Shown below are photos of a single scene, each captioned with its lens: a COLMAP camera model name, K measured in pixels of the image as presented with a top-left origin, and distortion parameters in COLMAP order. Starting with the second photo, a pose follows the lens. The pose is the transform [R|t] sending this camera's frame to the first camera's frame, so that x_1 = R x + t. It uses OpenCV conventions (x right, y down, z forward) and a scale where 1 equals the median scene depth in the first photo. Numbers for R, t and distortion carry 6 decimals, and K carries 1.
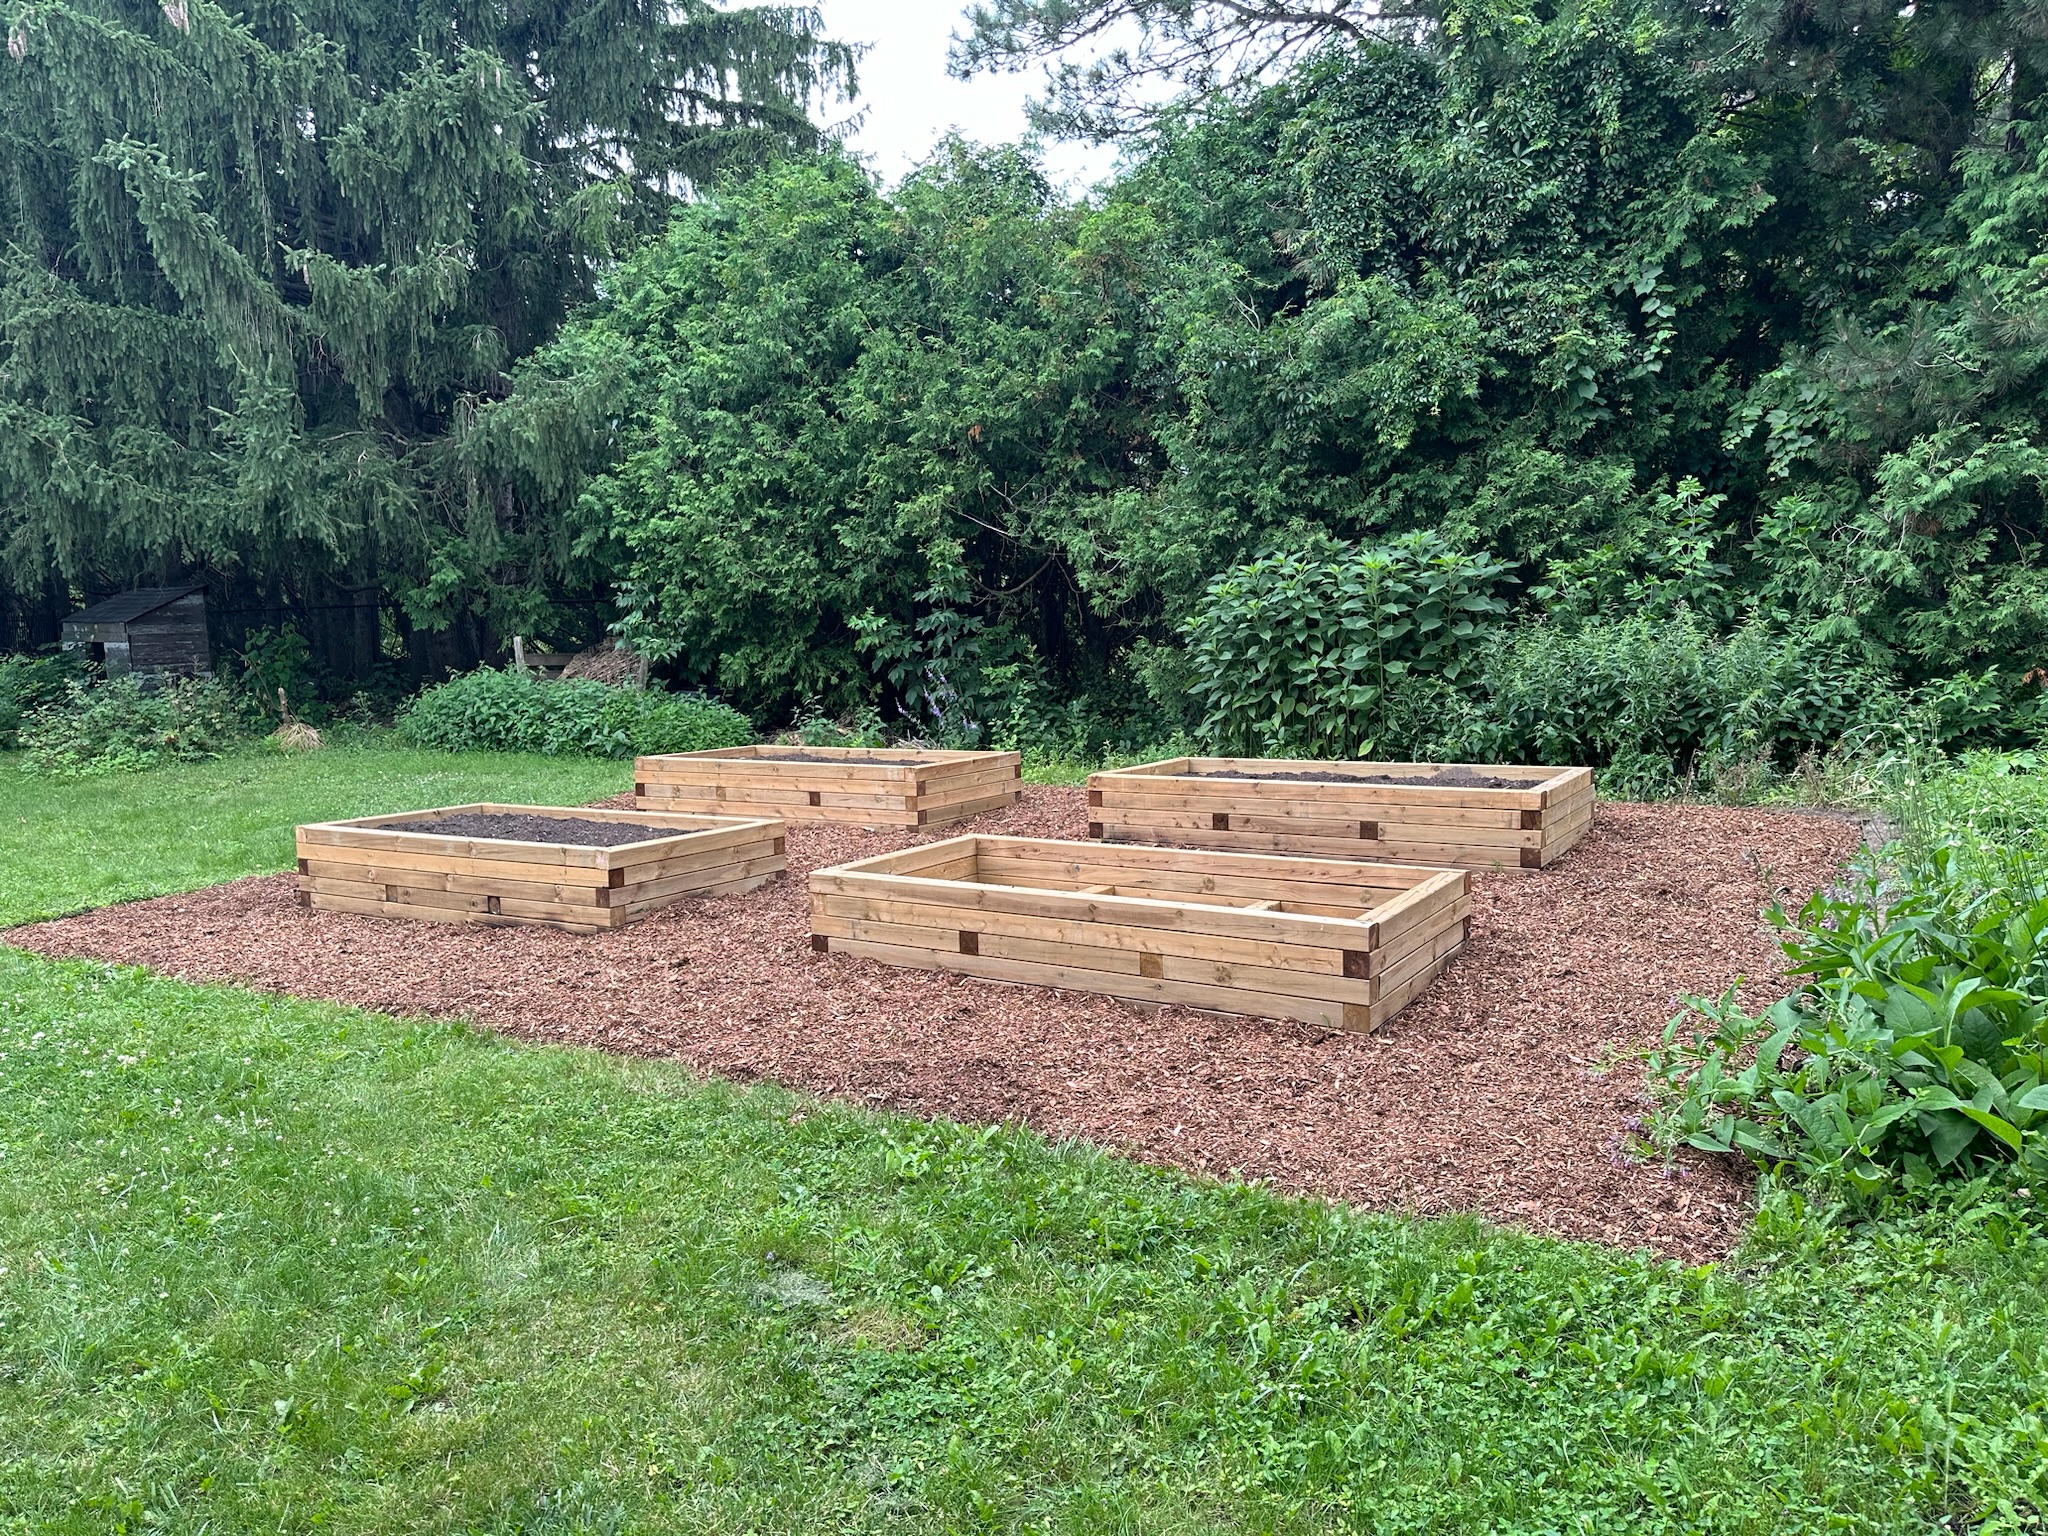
lens RADIAL K [[1429.1, 0, 1024.0], [0, 1429.1, 768.0], [0, 0, 1]] dist [0.117848, -0.171043]
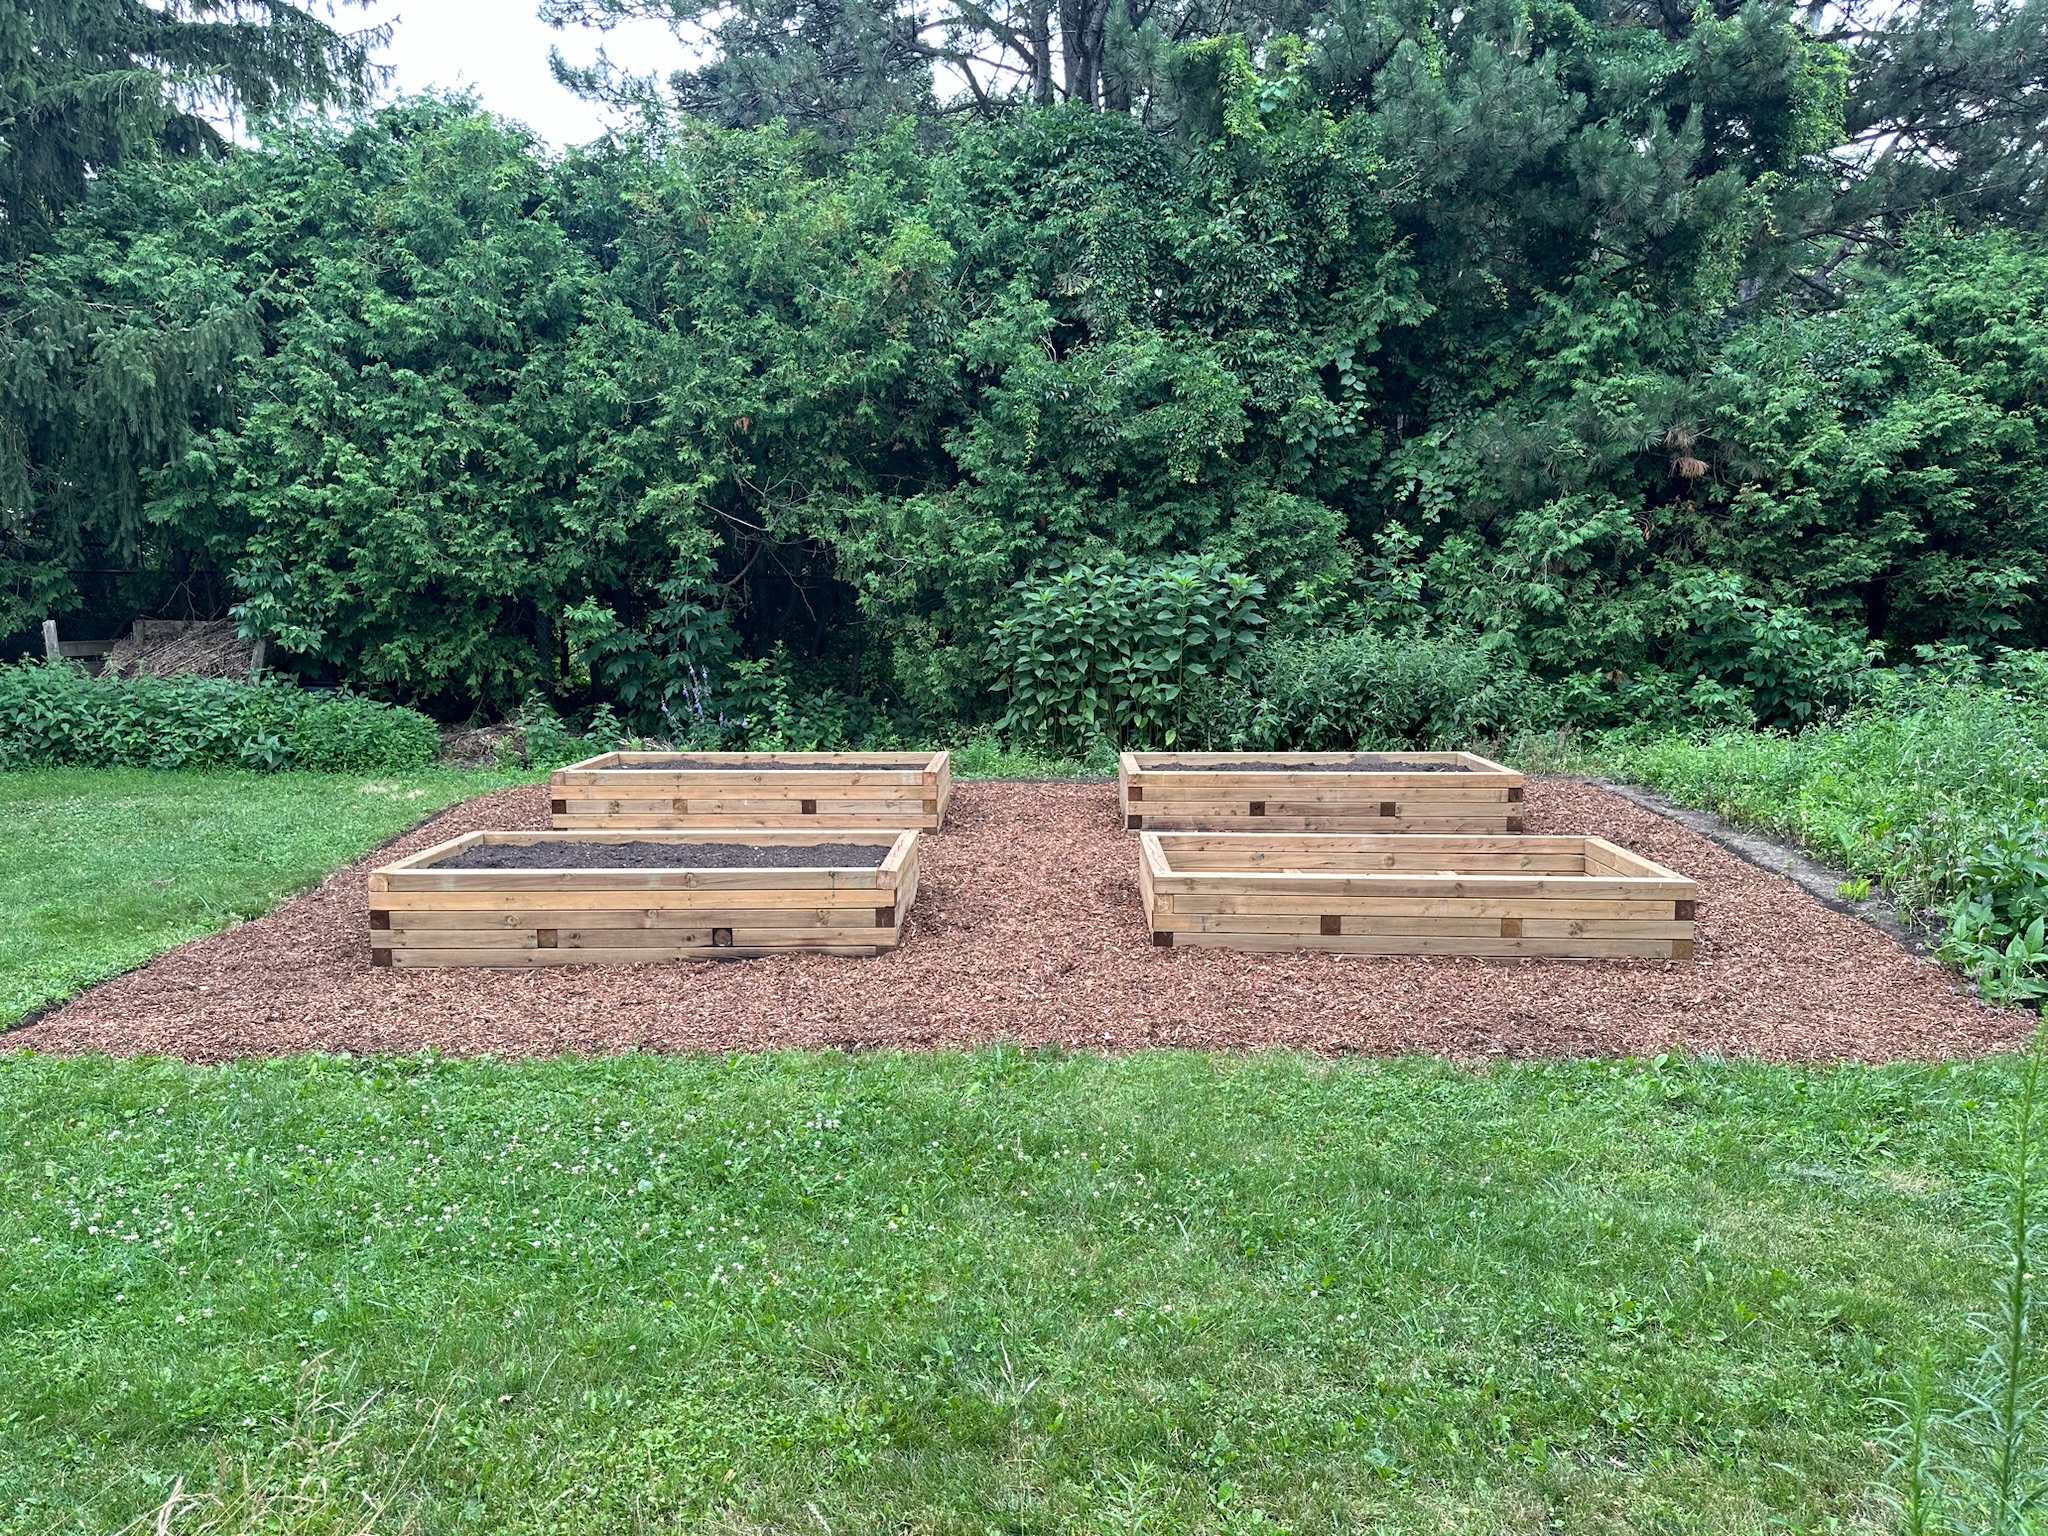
lens RADIAL K [[1428.7, 0, 1024.0], [0, 1428.7, 768.0], [0, 0, 1]] dist [0.207109, -0.396633]
pose [[0.859759, -0.040305, 0.509107, -0.459190], [0.029381, 0.999133, 0.029482, -0.026784], [-0.509854, -0.010389, 0.860198, 0.054485]]
